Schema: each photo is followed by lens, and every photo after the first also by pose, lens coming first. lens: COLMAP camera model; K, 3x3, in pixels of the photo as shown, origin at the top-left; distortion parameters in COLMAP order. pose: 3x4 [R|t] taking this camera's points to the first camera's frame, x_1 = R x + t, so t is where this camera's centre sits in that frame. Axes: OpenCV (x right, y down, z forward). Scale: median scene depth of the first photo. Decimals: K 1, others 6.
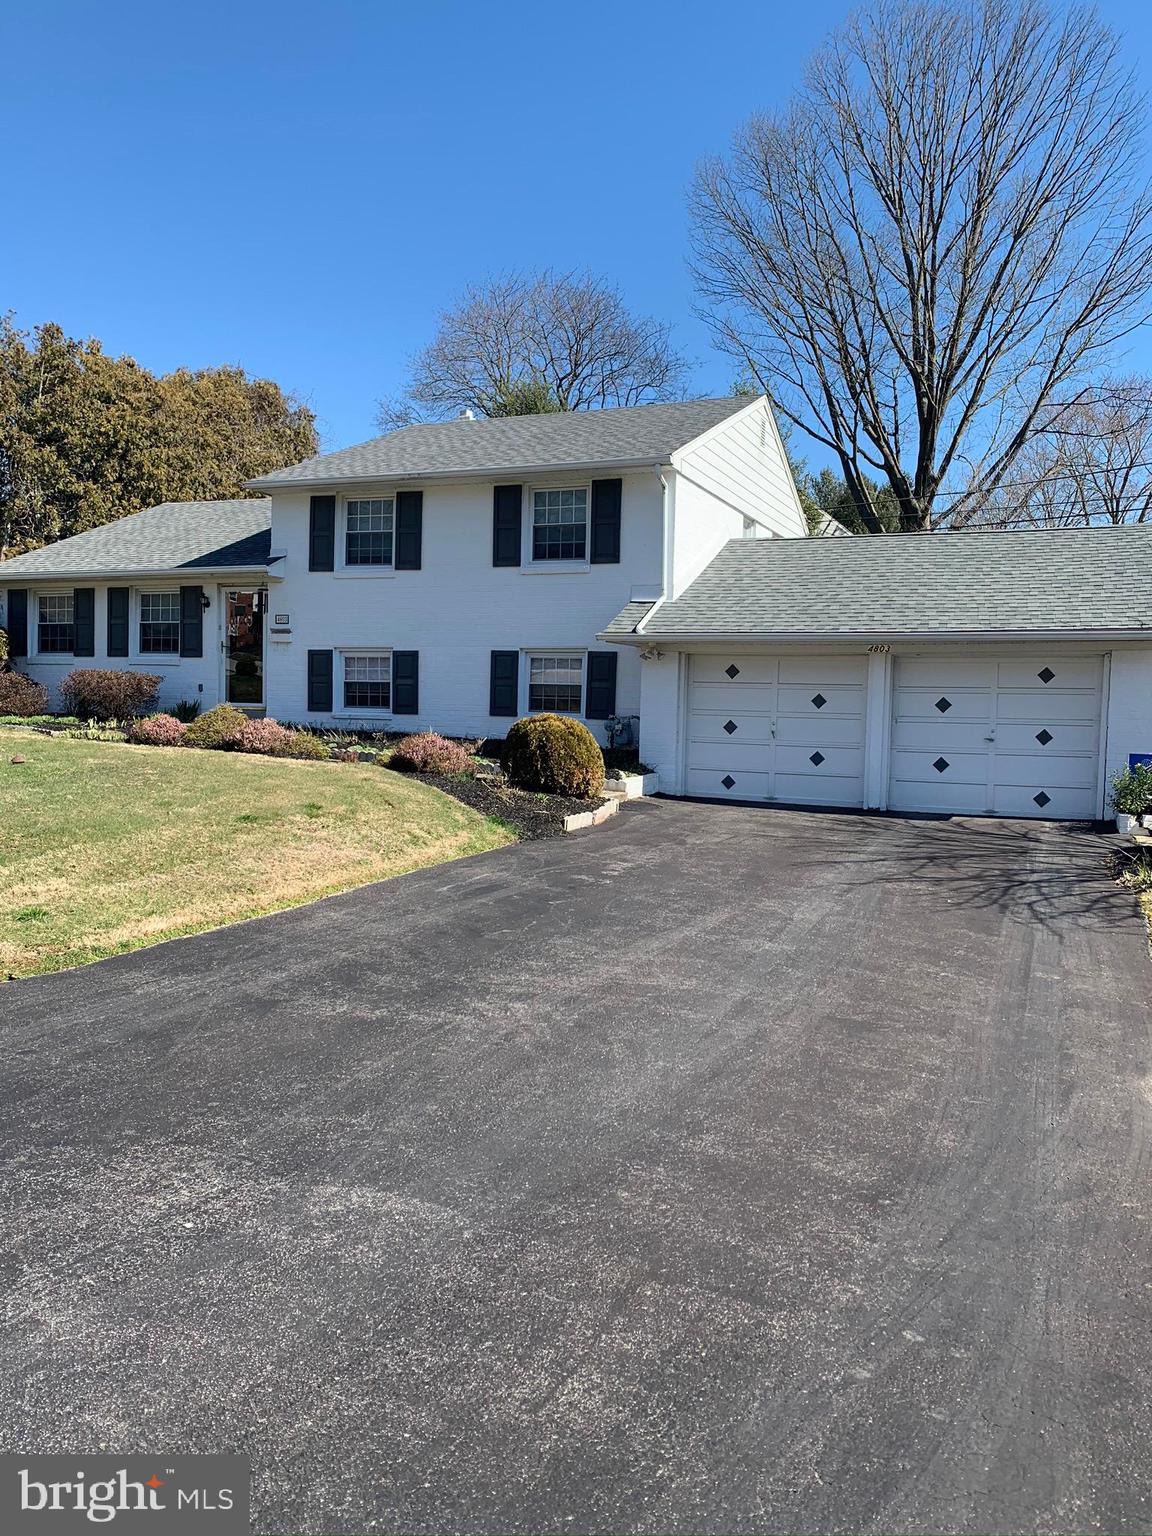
lens RADIAL K [[1158.5, 0, 570.3], [0, 1158.5, 765.8], [0, 0, 1]] dist [0.060218, -0.032274]
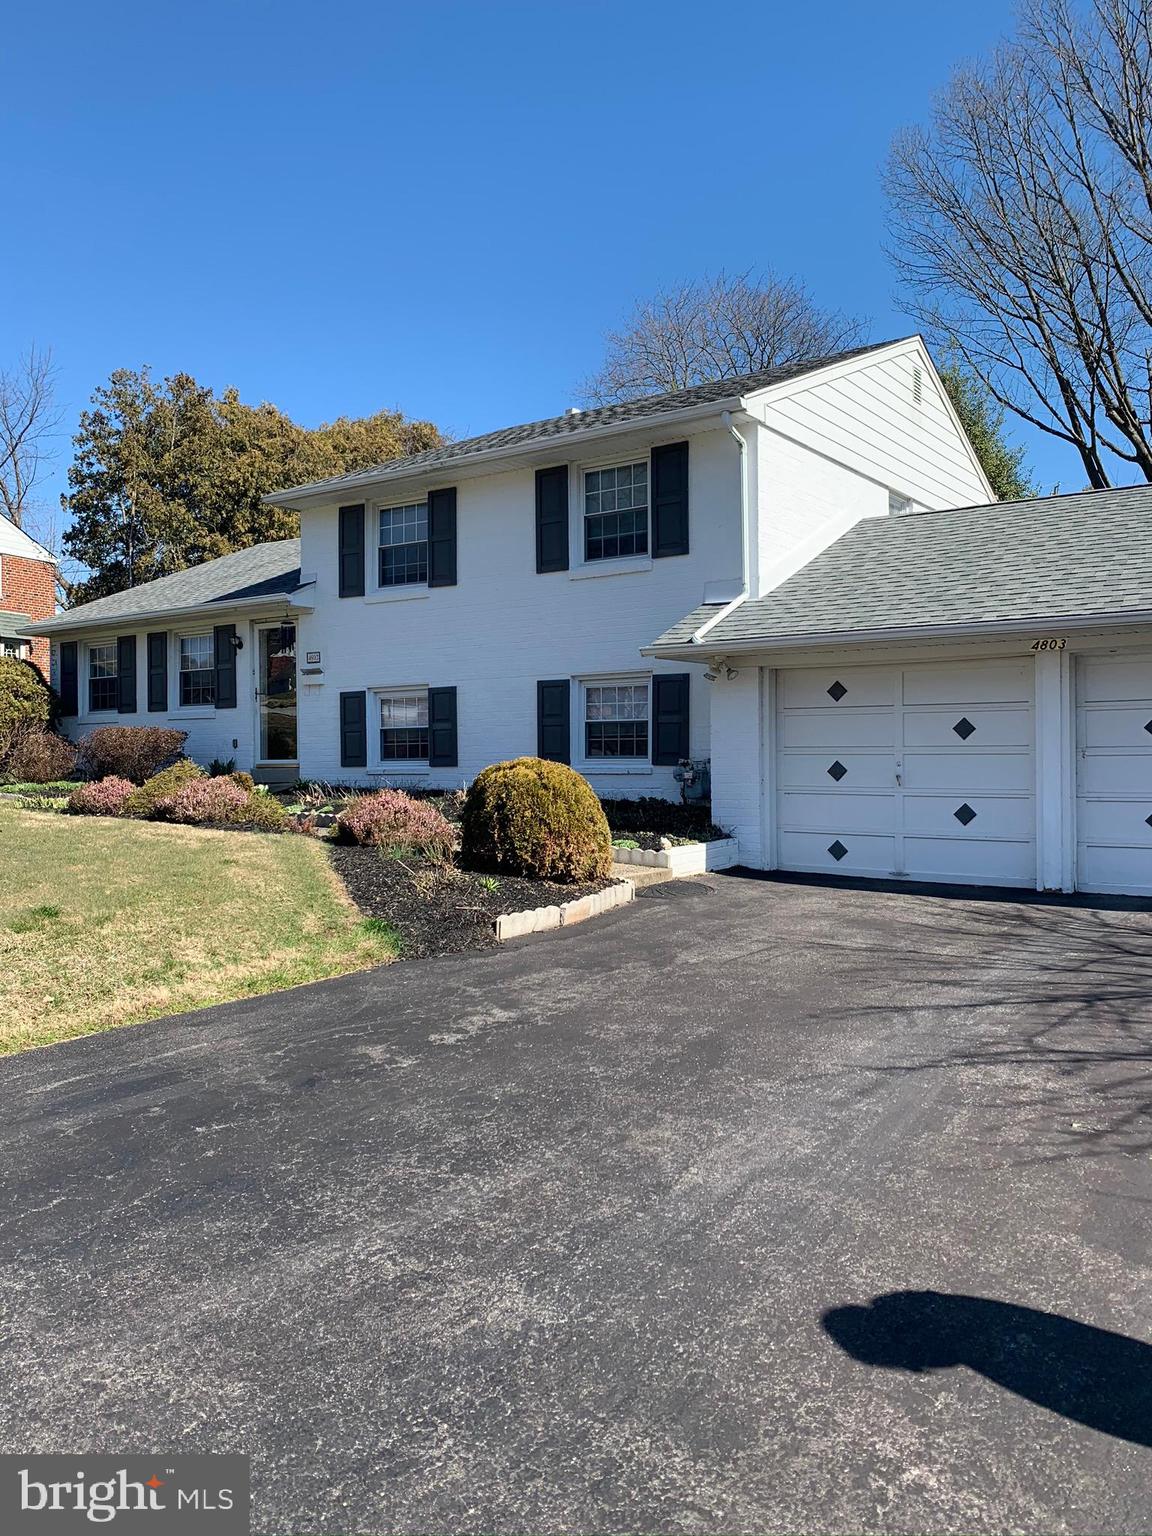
lens RADIAL K [[1158.5, 0, 592.5], [0, 1158.5, 758.8], [0, 0, 1]] dist [0.060218, -0.032274]
pose [[0.978867, -0.030757, -0.202171, 0.118620], [0.019850, 0.998247, -0.055760, -0.004067], [0.203532, 0.050569, 0.977762, 0.251940]]
